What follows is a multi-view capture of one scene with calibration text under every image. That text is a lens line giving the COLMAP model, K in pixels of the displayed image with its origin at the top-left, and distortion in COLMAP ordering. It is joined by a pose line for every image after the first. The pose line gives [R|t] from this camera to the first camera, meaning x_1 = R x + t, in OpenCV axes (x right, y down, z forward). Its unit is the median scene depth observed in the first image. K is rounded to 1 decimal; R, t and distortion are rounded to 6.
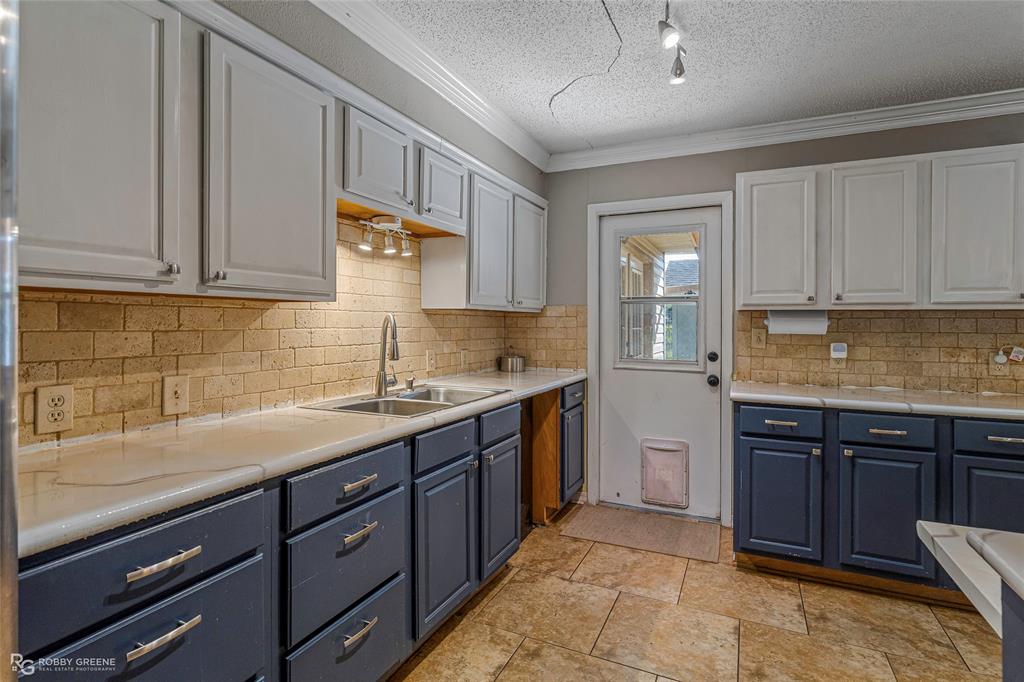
lens RADIAL K [[505.7, 0, 515.4], [0, 505.7, 322.6], [0, 0, 1]] dist [-0.009574, 0.001320]
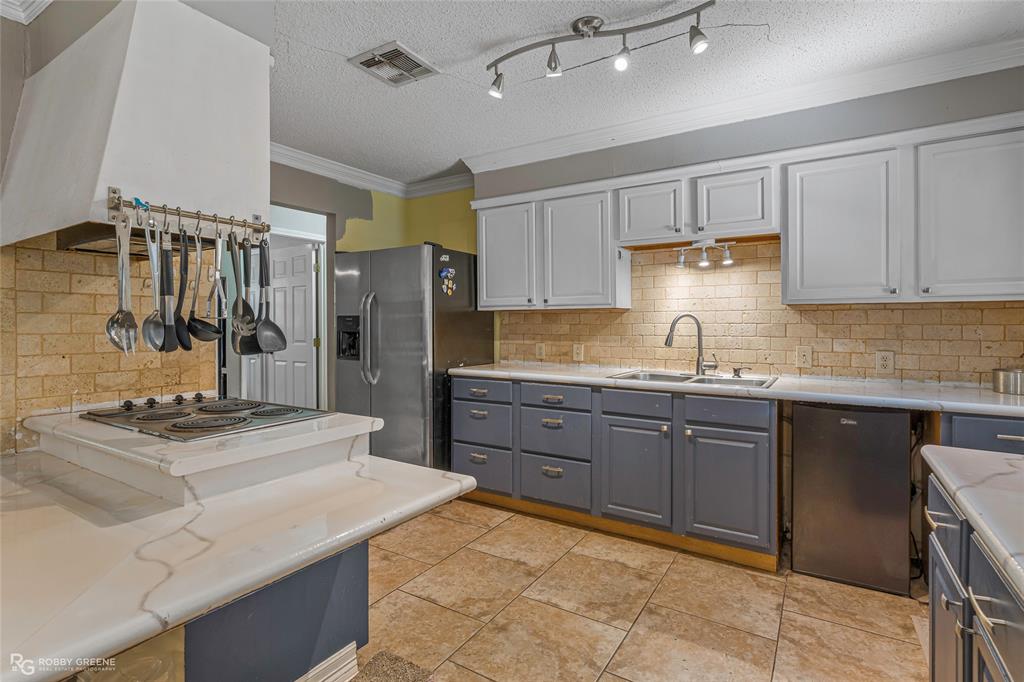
lens RADIAL K [[505.7, 0, 507.7], [0, 505.7, 313.0], [0, 0, 1]] dist [-0.009574, 0.001320]
pose [[-0.139914, -0.021906, -0.989921, 1.029890], [0.002220, 0.999746, -0.022437, 0.009949], [0.990161, -0.005337, -0.139830, 0.635480]]
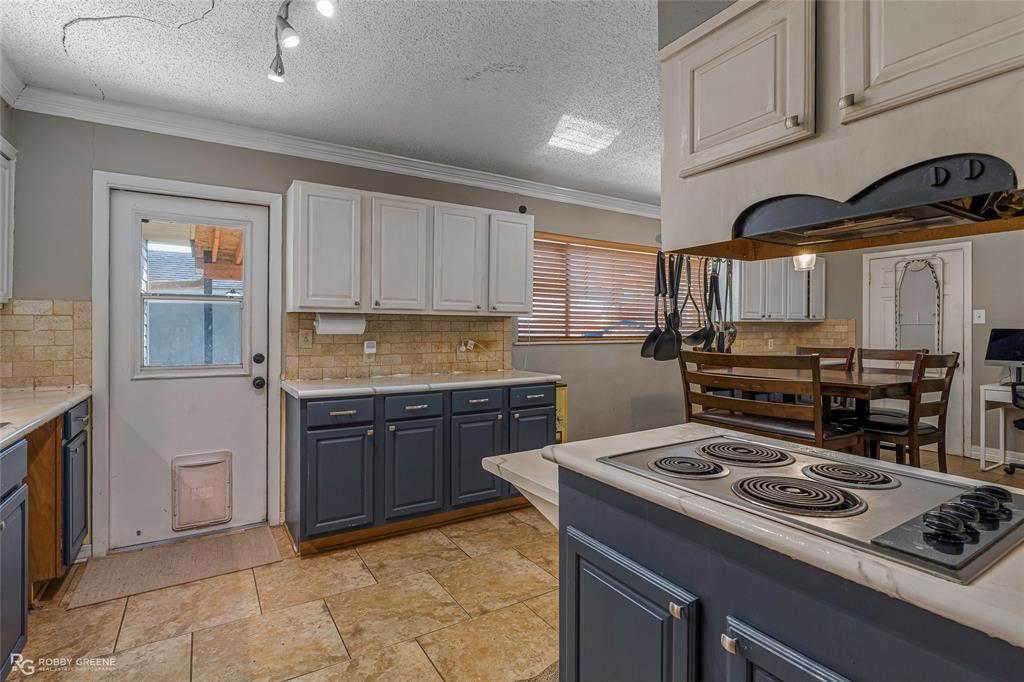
lens RADIAL K [[505.7, 0, 514.5], [0, 505.7, 327.5], [0, 0, 1]] dist [-0.009574, 0.001320]
pose [[0.538831, -0.004806, 0.842400, -0.206665], [-0.002851, 0.999968, 0.007528, -0.002057], [-0.842409, -0.006458, 0.538800, 0.061695]]
